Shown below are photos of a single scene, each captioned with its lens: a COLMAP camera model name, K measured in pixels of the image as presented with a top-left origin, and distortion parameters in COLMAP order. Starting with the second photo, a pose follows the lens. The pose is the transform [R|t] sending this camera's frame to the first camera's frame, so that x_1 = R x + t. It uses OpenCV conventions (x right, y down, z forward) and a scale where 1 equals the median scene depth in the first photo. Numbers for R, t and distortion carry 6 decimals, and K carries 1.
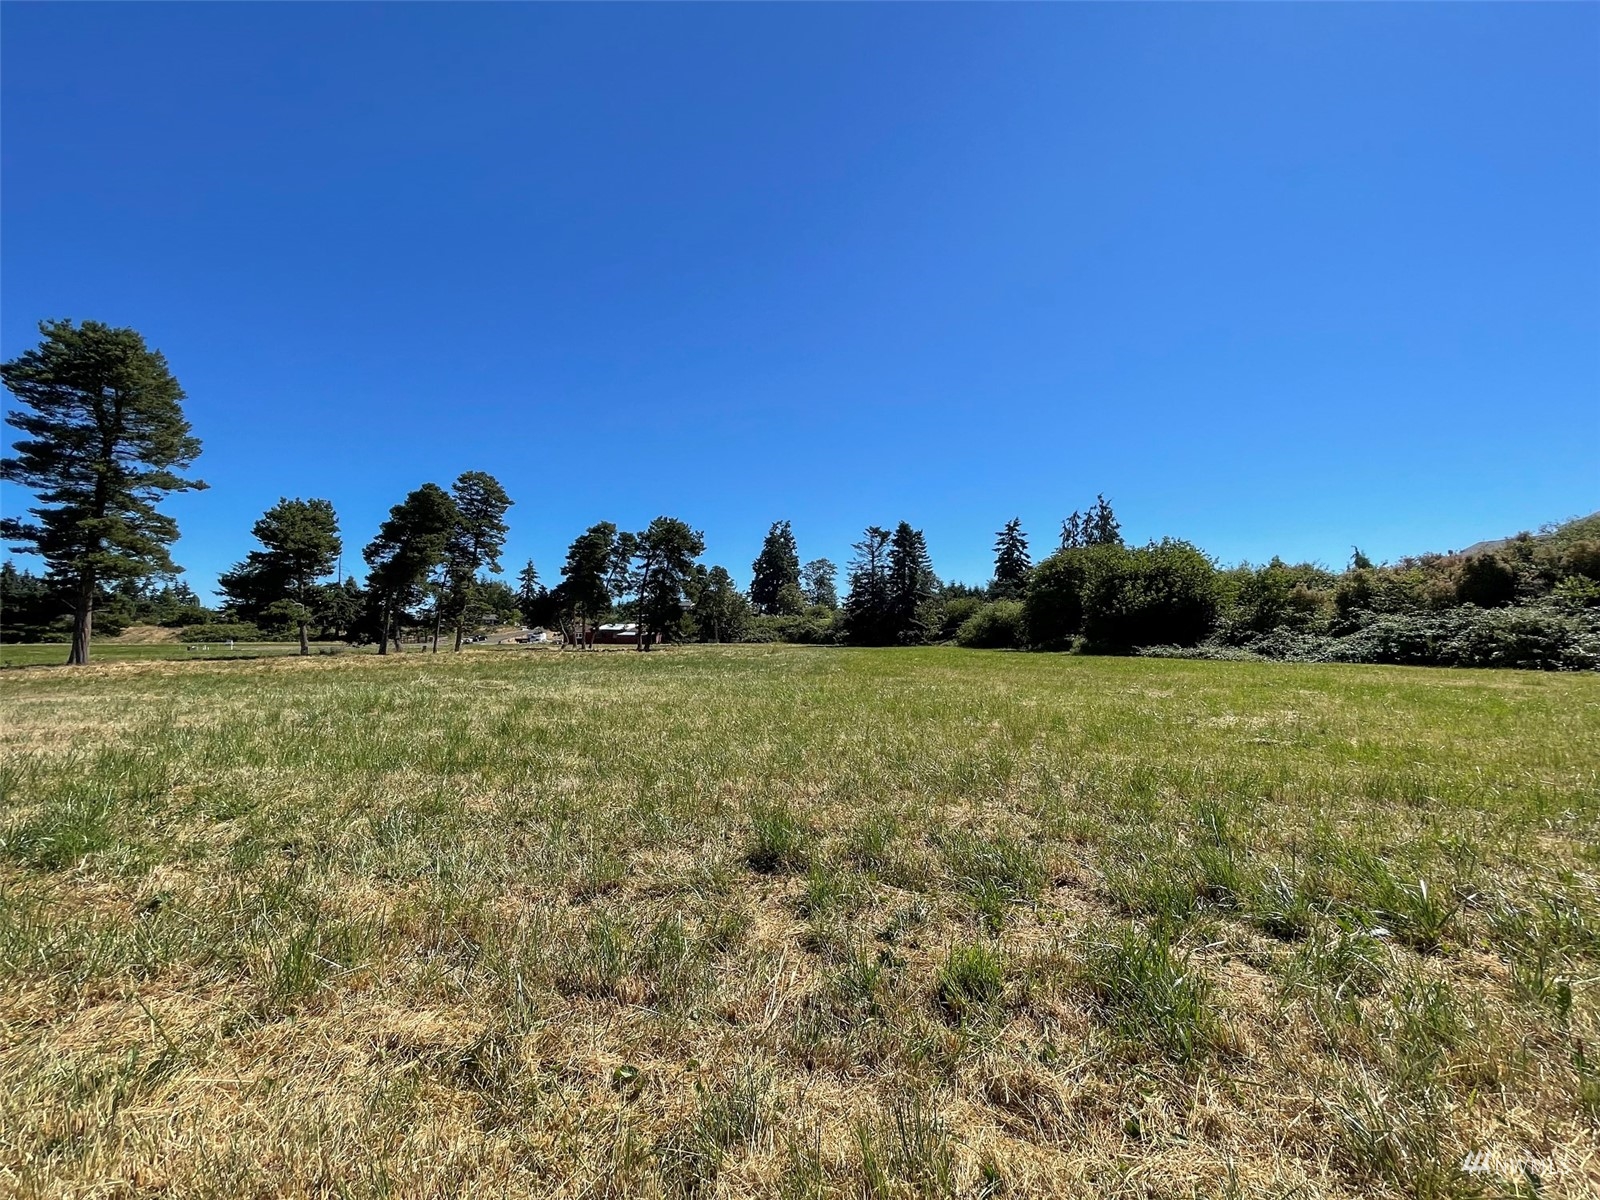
lens RADIAL K [[663.3, 0, 796.7], [0, 663.3, 605.2], [0, 0, 1]] dist [-0.000613, 0.000043]
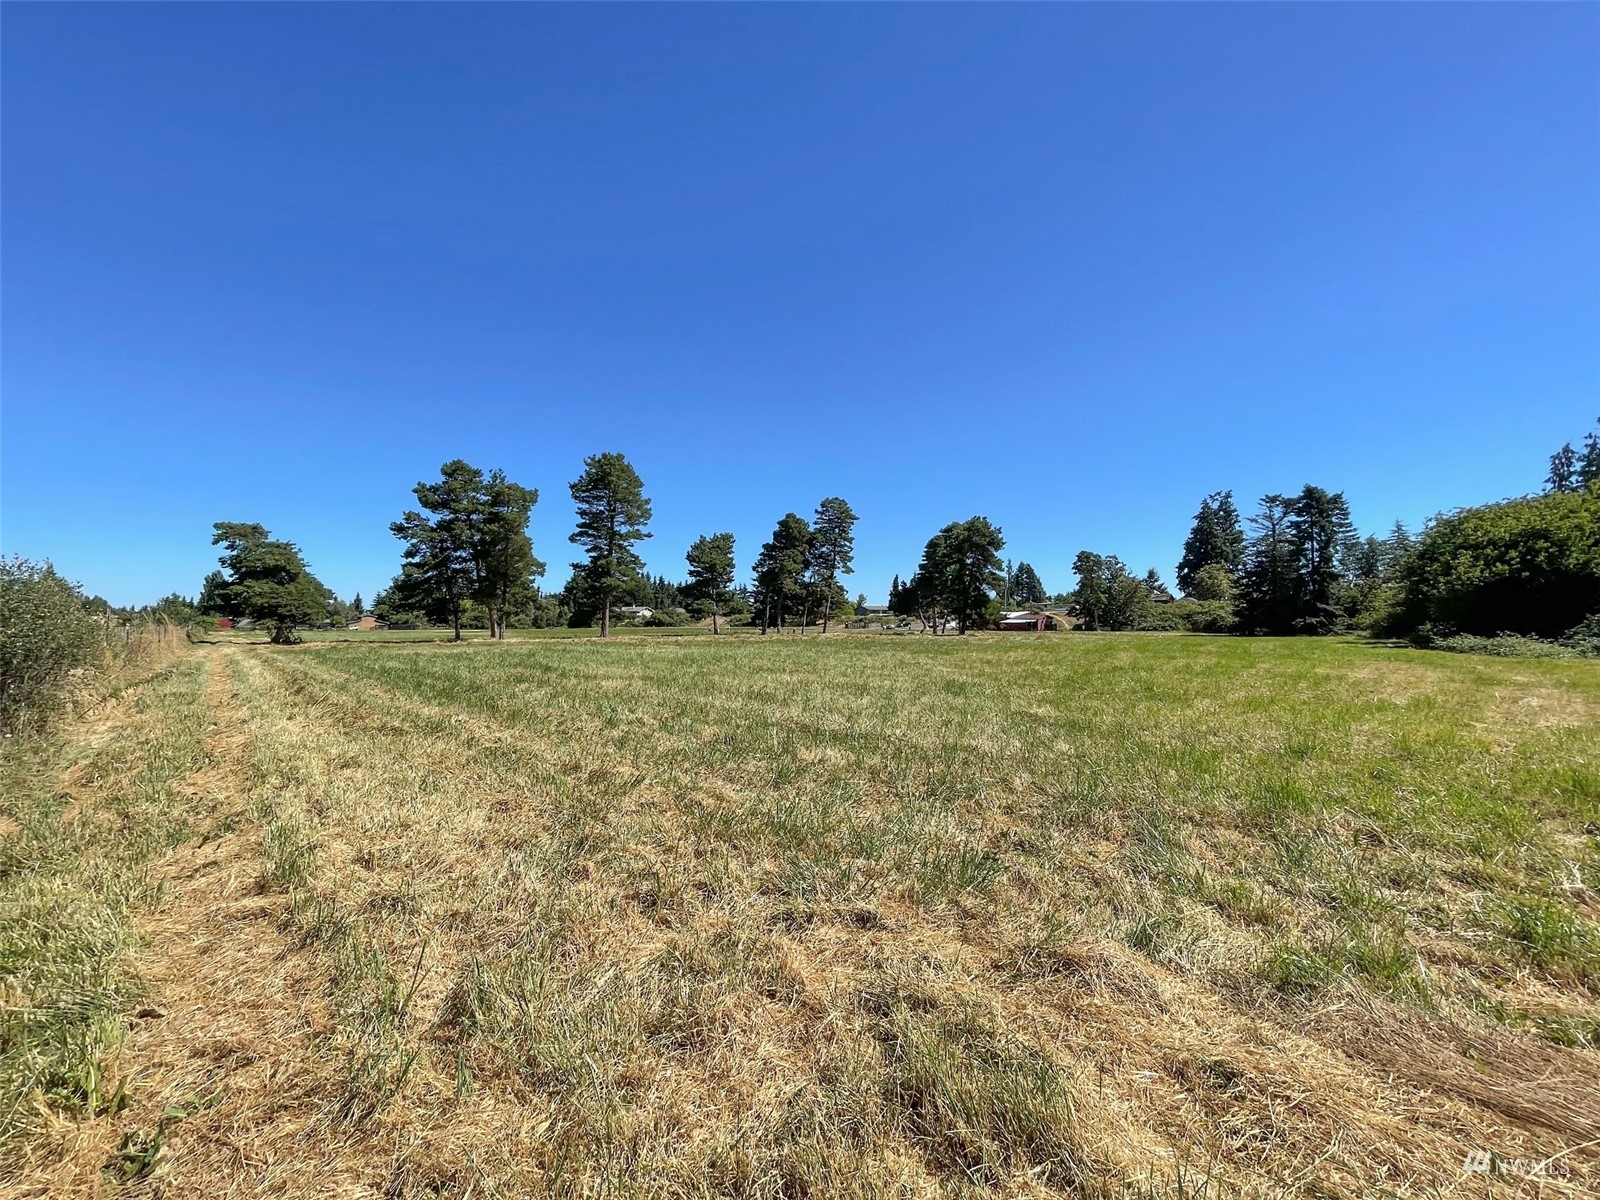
lens RADIAL K [[663.3, 0, 810.4], [0, 663.3, 602.7], [0, 0, 1]] dist [-0.000613, 0.000043]
pose [[0.780148, -0.017550, -0.625348, 0.298732], [0.026877, 0.999624, 0.005476, -0.001782], [0.625017, -0.021080, 0.780327, -0.054457]]
